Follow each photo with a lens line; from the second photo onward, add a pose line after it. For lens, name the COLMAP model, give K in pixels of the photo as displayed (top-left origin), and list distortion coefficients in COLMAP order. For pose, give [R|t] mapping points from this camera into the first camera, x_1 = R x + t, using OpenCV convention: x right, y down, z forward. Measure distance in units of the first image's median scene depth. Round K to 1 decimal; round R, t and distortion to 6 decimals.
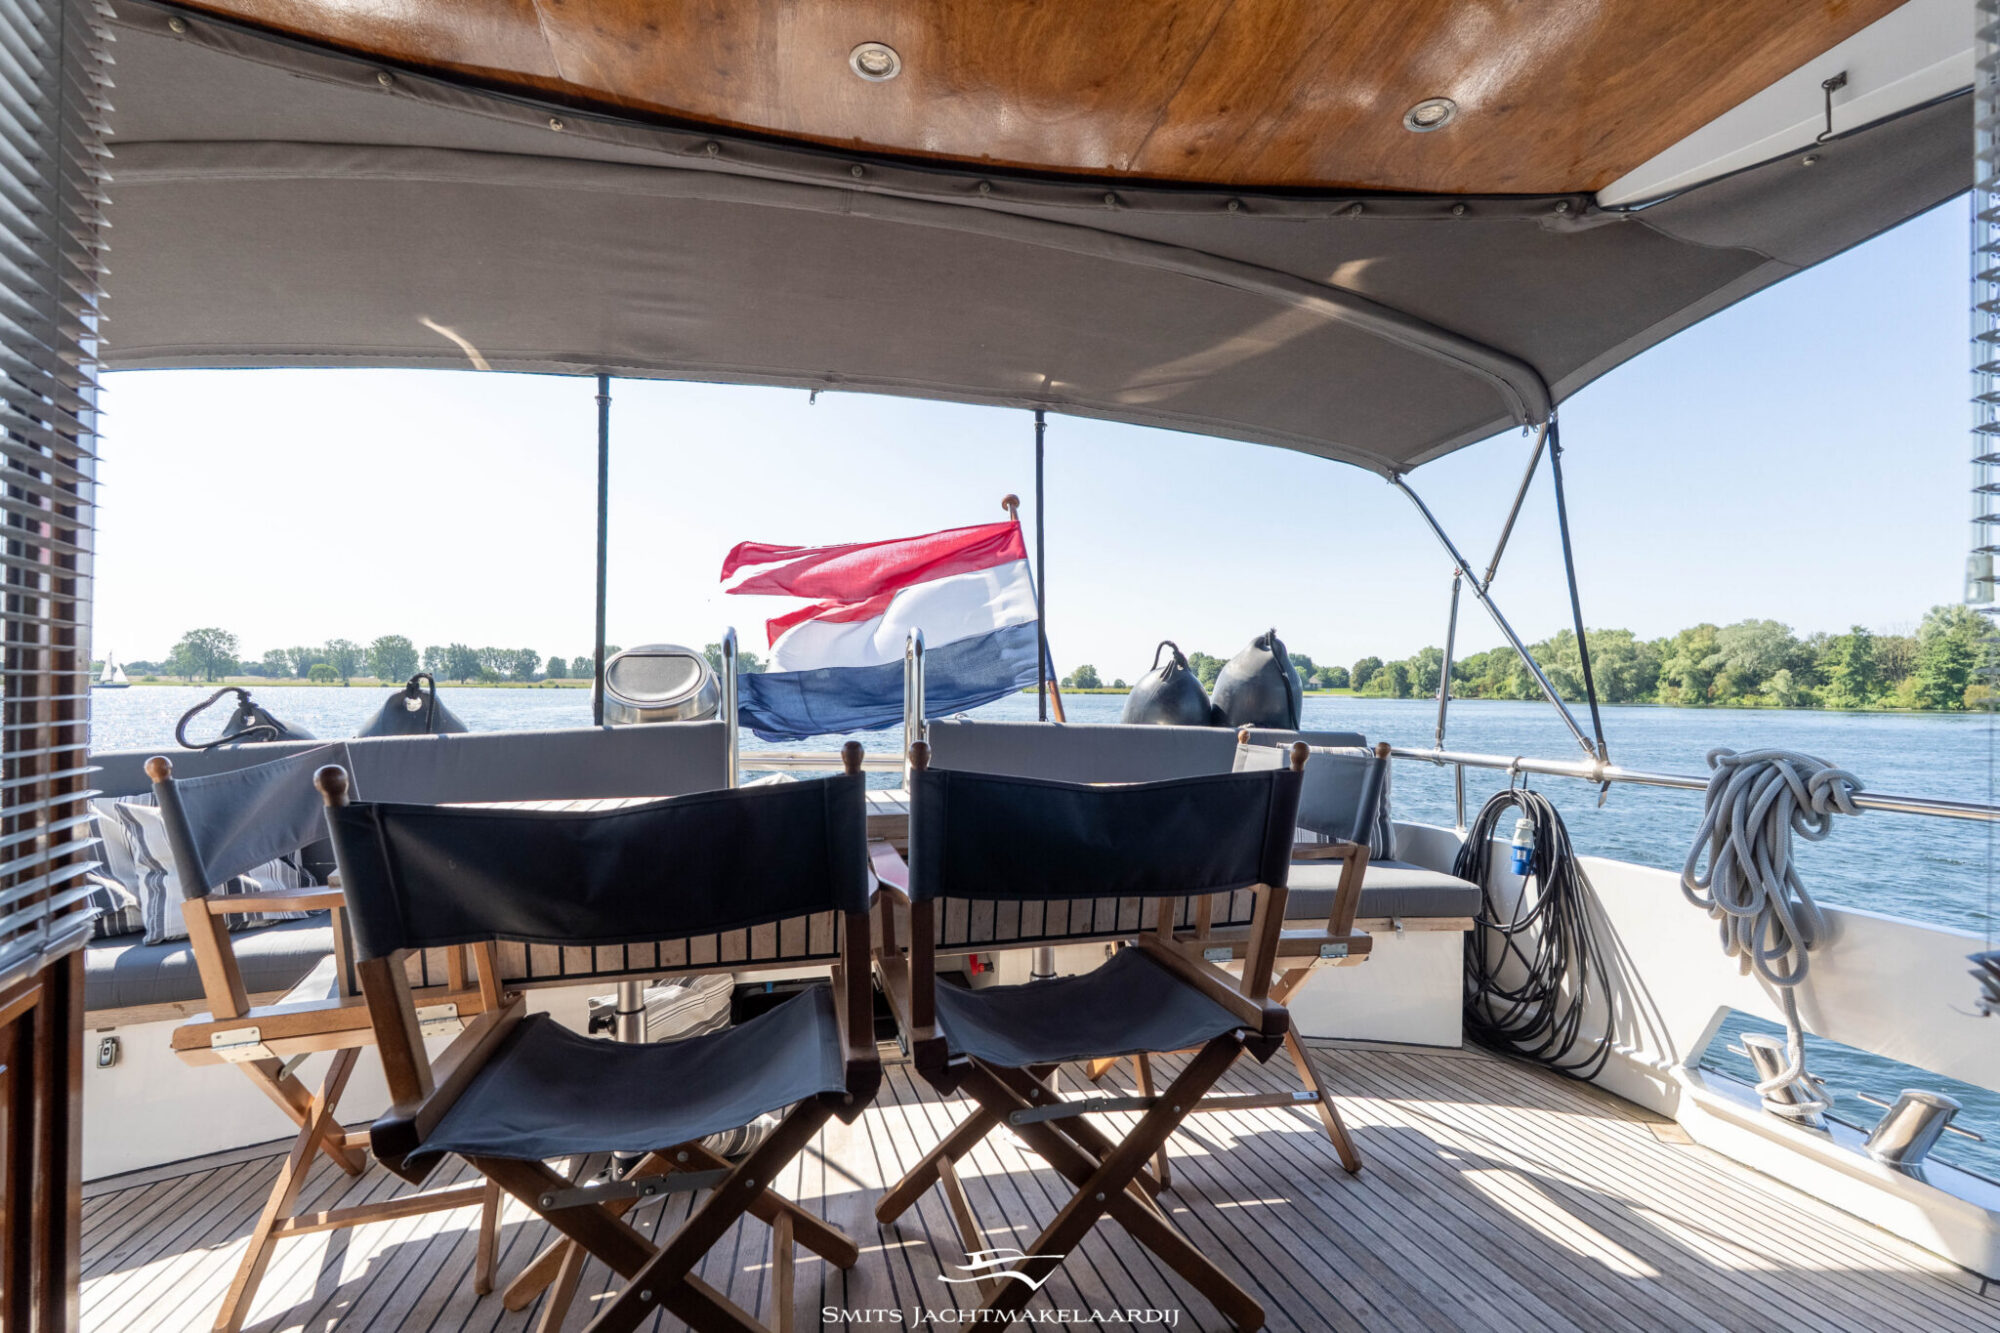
lens RADIAL K [[854.0, 0, 965.5], [0, 854.0, 676.7], [0, 0, 1]] dist [-0.013975, -0.000793]
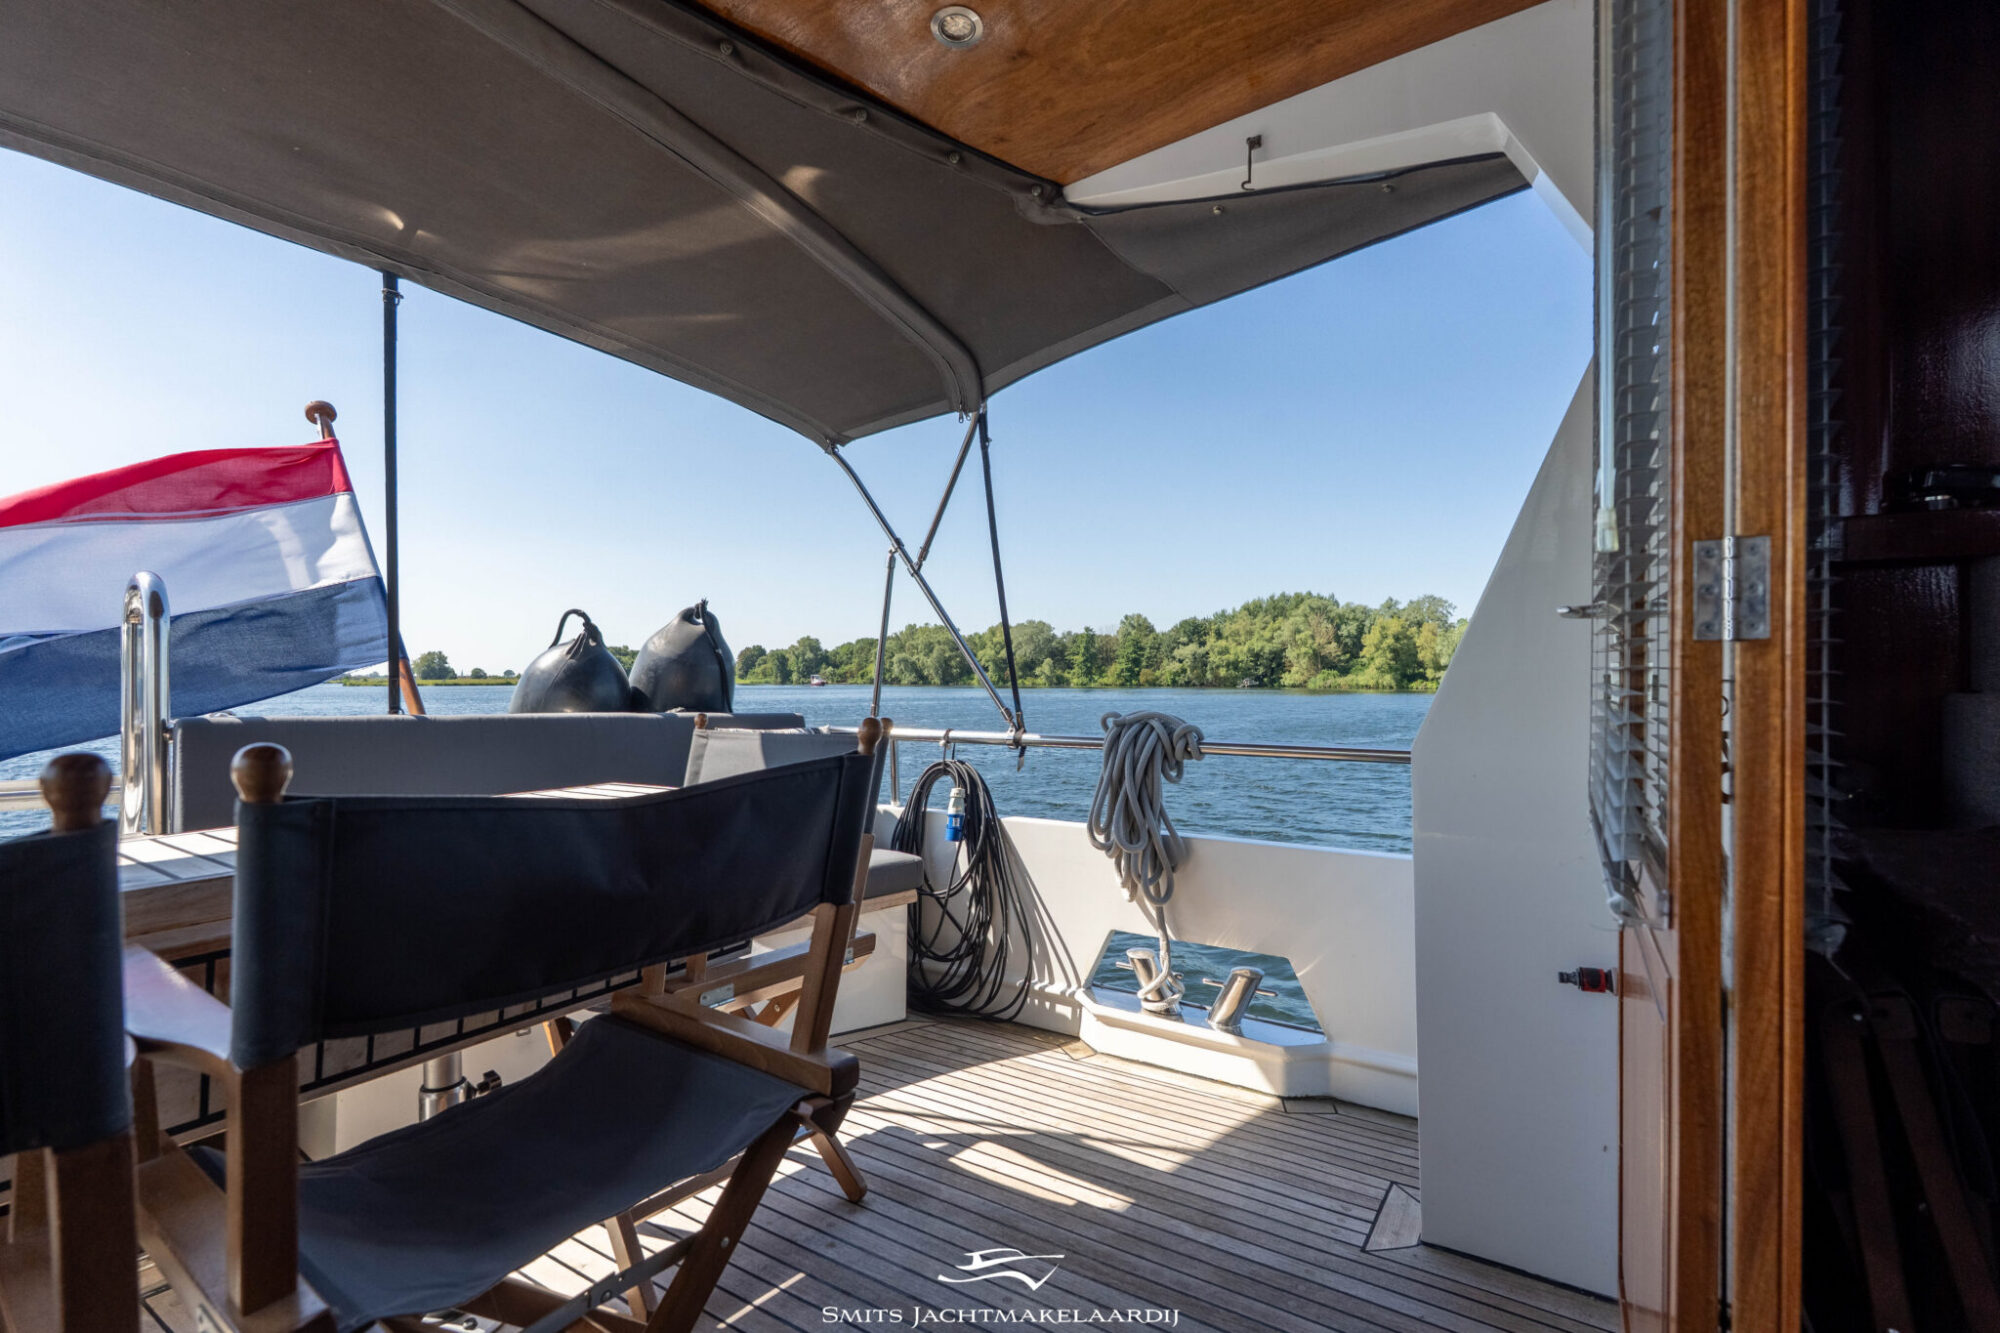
lens RADIAL K [[854.0, 0, 965.5], [0, 854.0, 676.7], [0, 0, 1]] dist [-0.013975, -0.000793]
pose [[0.741614, -0.004909, 0.670808, -0.045648], [0.000137, 0.999974, 0.007167, 0.024172], [-0.670826, -0.005224, 0.741596, 0.224616]]
